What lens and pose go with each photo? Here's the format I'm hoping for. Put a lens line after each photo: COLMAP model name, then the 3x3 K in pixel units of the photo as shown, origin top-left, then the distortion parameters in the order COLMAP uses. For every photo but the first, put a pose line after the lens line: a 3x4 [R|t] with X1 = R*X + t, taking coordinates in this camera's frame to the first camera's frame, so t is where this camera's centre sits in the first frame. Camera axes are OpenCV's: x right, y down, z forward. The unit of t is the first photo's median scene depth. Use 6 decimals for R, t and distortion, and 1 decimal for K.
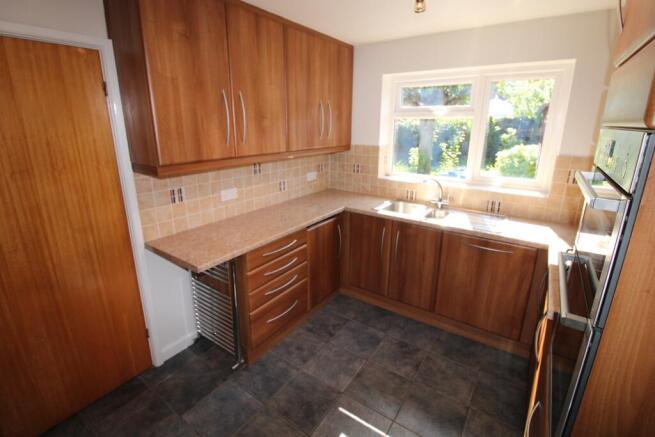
lens RADIAL K [[304.4, 0, 325.6], [0, 304.4, 206.8], [0, 0, 1]] dist [-0.001186, -0.016754]
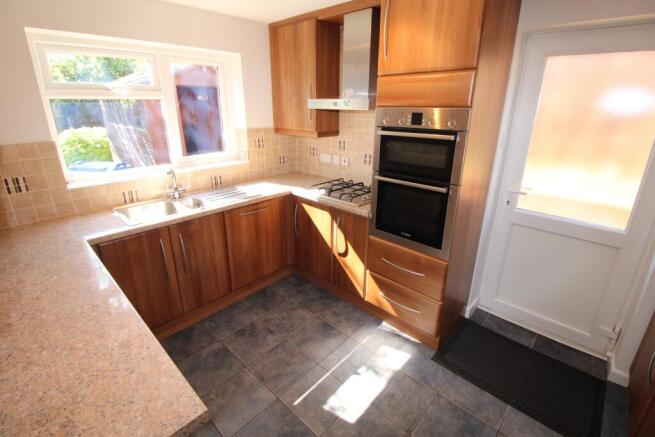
lens RADIAL K [[304.4, 0, 325.6], [0, 304.4, 206.8], [0, 0, 1]] dist [-0.001186, -0.016754]
pose [[0.142083, -0.317101, 0.937688, -0.505636], [0.259500, 0.926099, 0.273861, -0.125313], [-0.955234, 0.204419, 0.213871, 0.442983]]
